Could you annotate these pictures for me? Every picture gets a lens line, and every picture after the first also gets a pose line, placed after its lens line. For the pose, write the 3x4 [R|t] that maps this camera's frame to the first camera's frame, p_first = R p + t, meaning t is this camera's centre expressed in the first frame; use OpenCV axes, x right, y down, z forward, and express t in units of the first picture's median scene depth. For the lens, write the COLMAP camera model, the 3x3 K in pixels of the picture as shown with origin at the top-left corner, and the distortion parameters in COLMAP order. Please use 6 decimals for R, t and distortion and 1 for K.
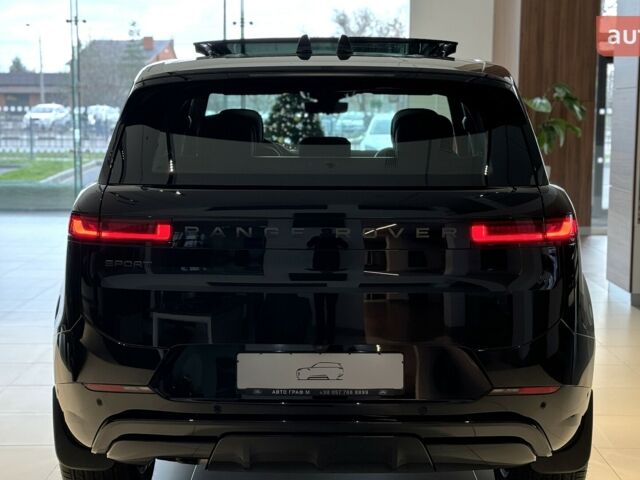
lens RADIAL K [[1189.4, 0, 320.0], [0, 1189.4, 240.0], [0, 0, 1]] dist [-0.248156, 8.040721]
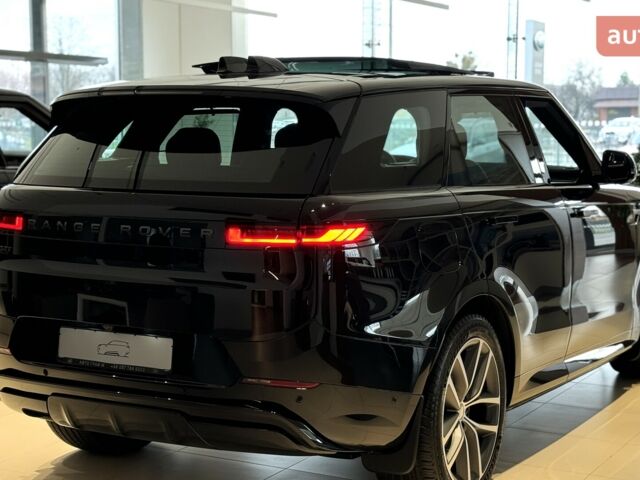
lens RADIAL K [[1276.3, 0, 320.0], [0, 1276.3, 240.0], [0, 0, 1]] dist [0.079515, 0.119161]
pose [[0.870992, 0.046412, -0.489101, 0.769458], [-0.054507, 0.998511, -0.002314, -0.002918], [0.488265, 0.028675, 0.872224, 0.005256]]
